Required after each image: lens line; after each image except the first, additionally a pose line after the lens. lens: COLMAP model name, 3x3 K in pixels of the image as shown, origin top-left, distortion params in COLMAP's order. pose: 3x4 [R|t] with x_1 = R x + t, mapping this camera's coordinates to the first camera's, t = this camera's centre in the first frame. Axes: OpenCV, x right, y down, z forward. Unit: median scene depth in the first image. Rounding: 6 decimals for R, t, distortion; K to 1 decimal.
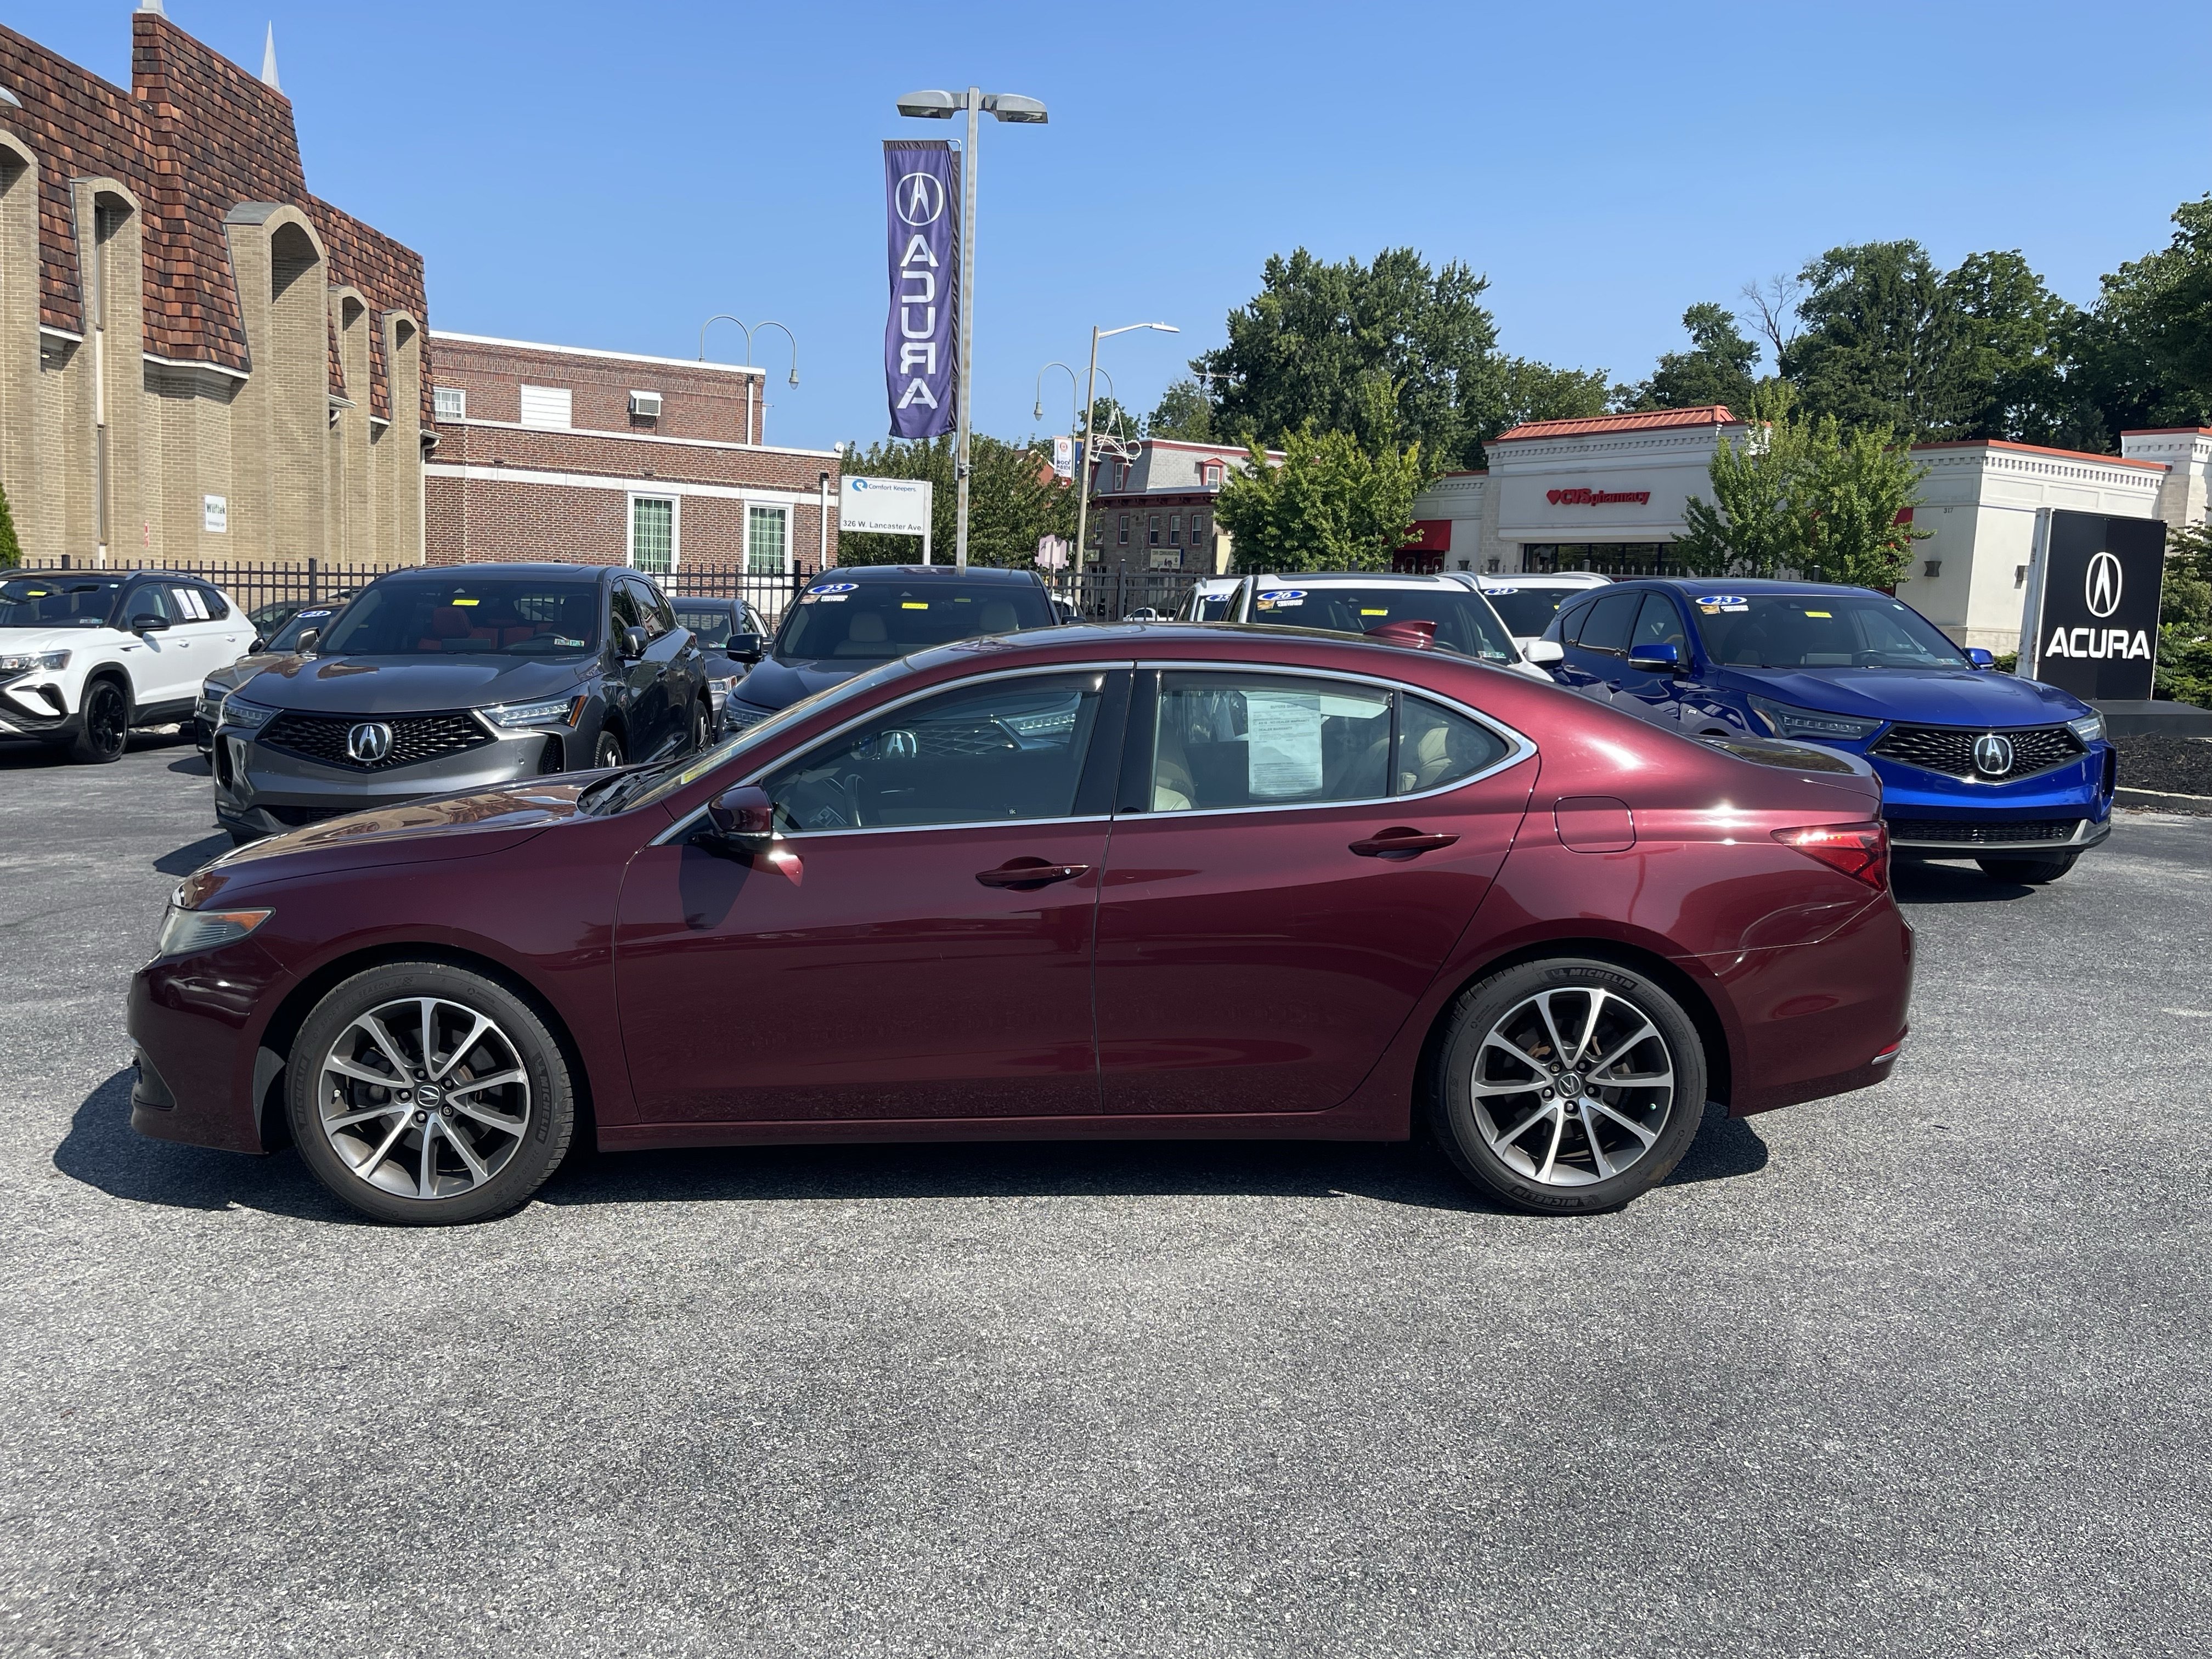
lens RADIAL K [[1714.3, 0, 1110.8], [0, 1714.3, 787.5], [0, 0, 1]] dist [0.060022, -0.082317]
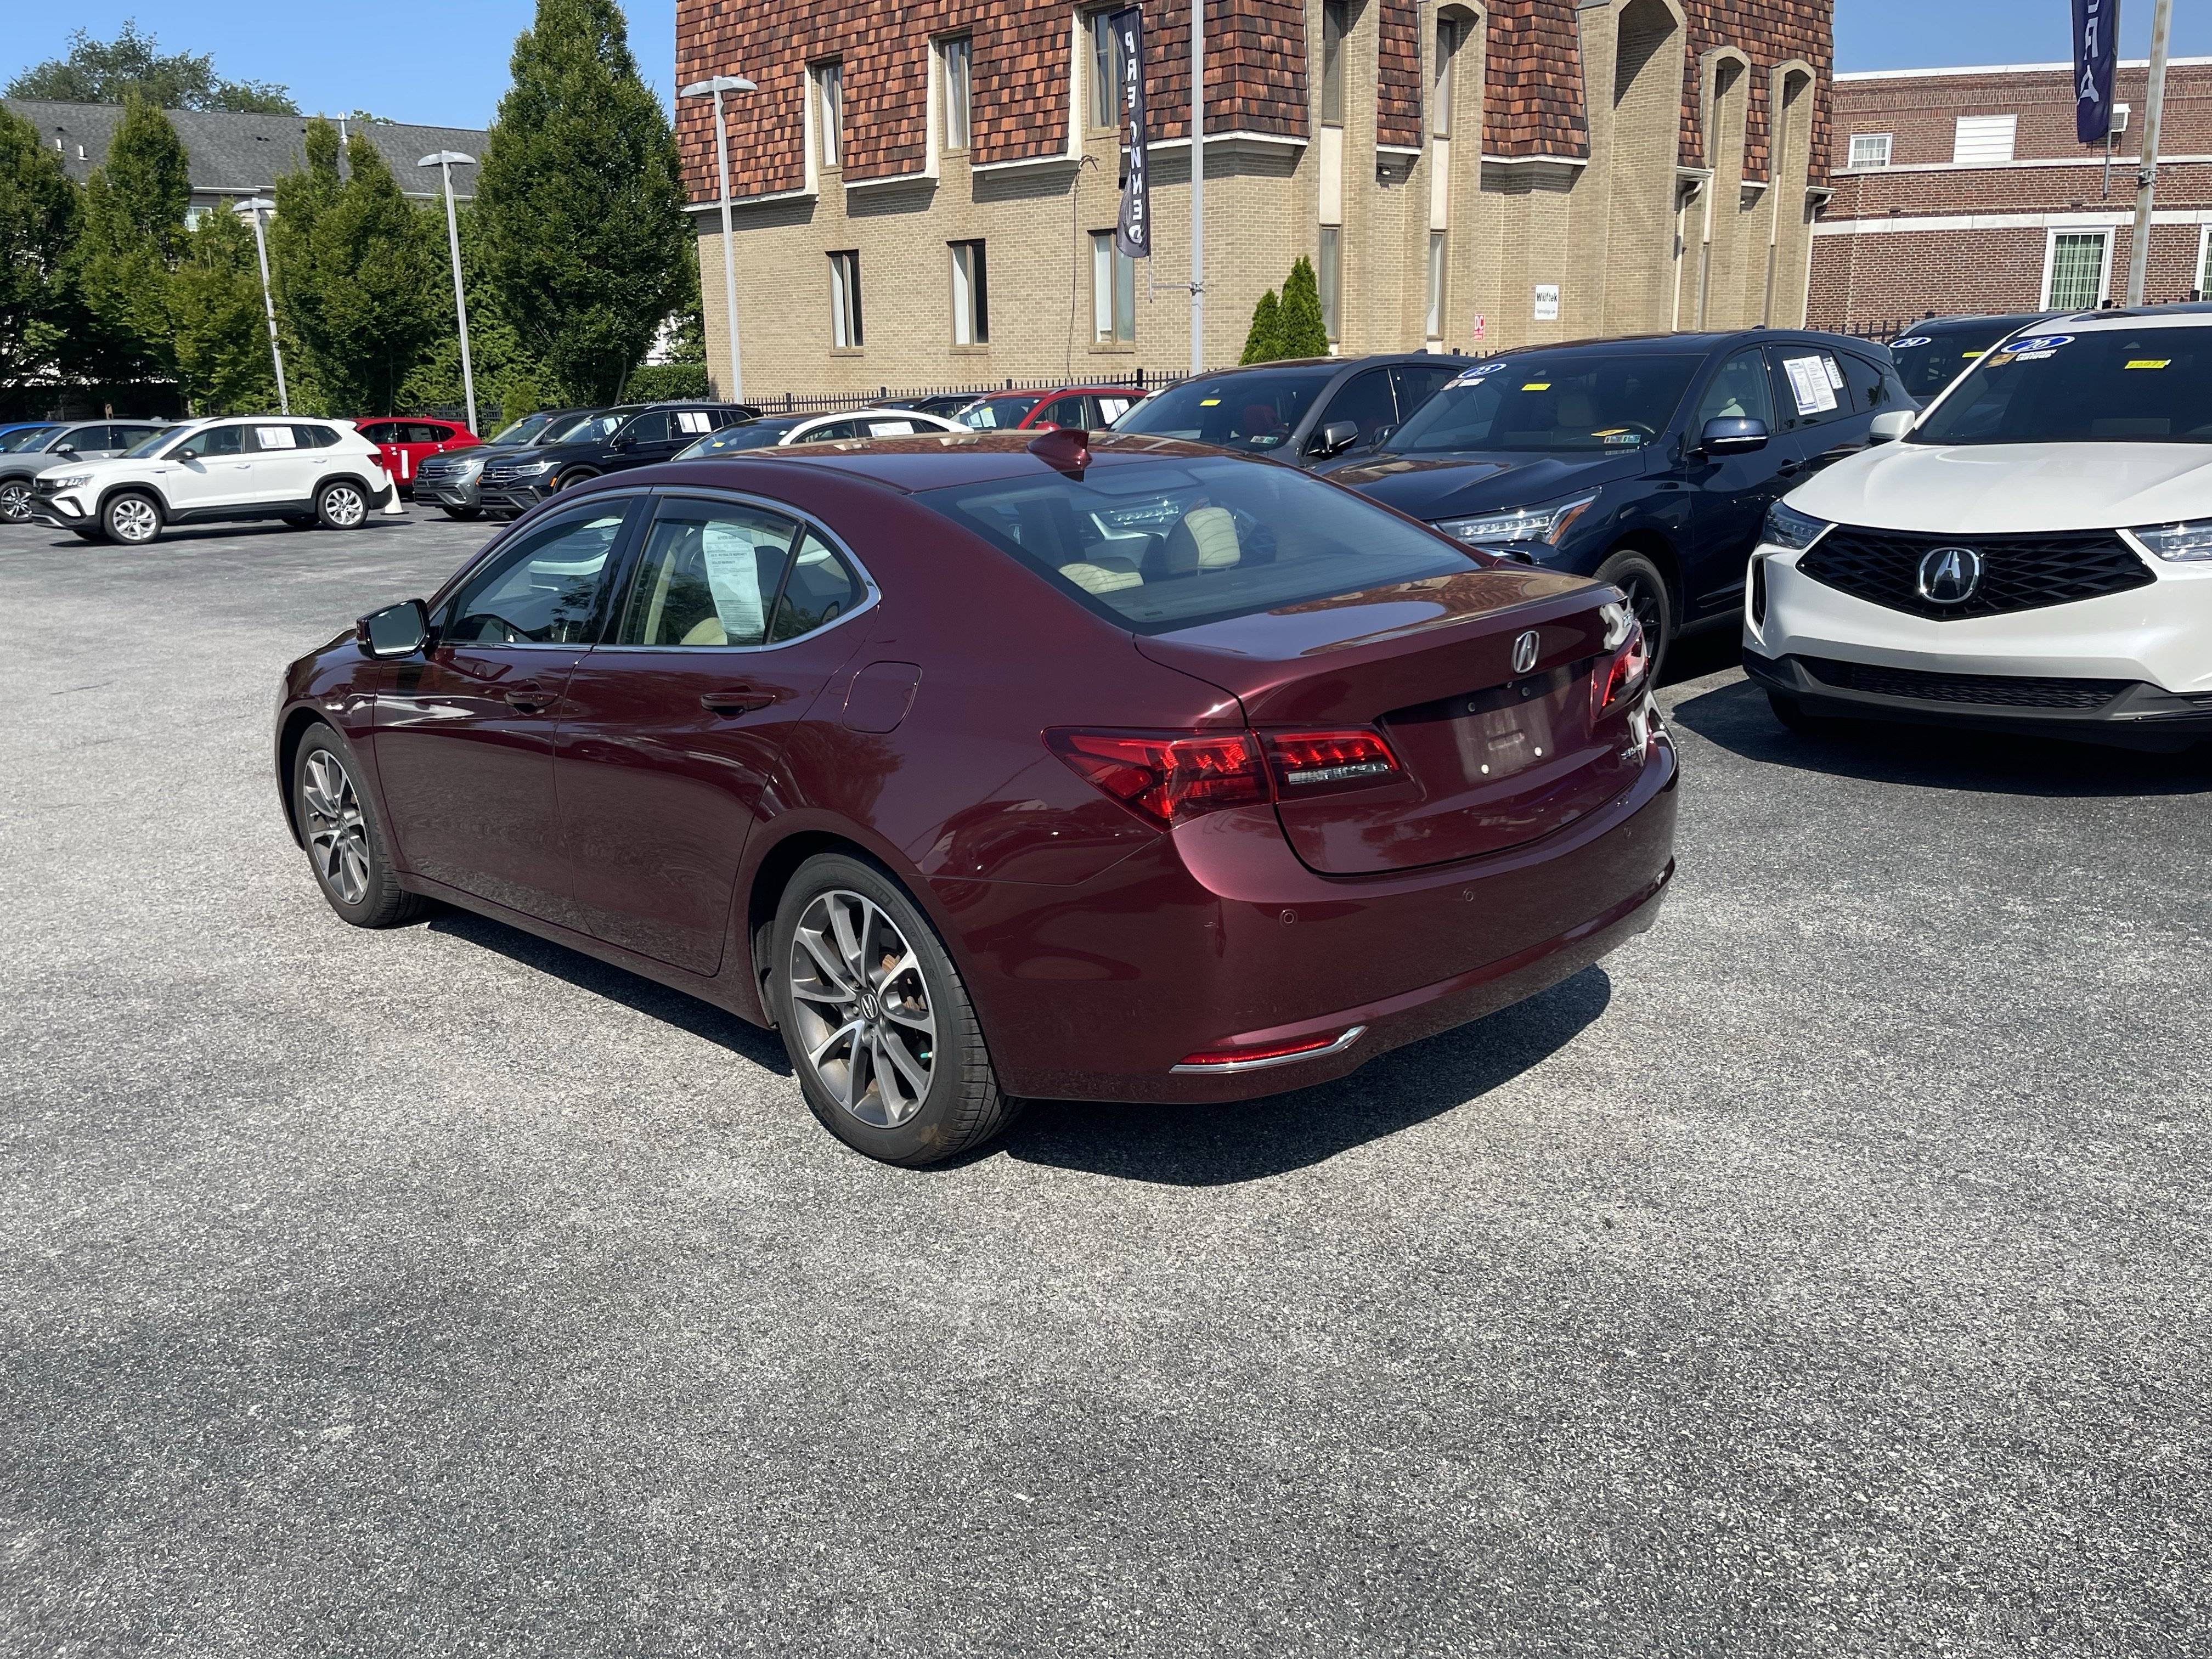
lens RADIAL K [[1714.3, 0, 1099.7], [0, 1714.3, 792.5], [0, 0, 1]] dist [0.060022, -0.082317]
pose [[0.682606, 0.122634, -0.720423, 0.095922], [-0.025773, 0.989246, 0.143974, -0.005301], [0.730332, -0.079710, 0.678426, 0.054221]]
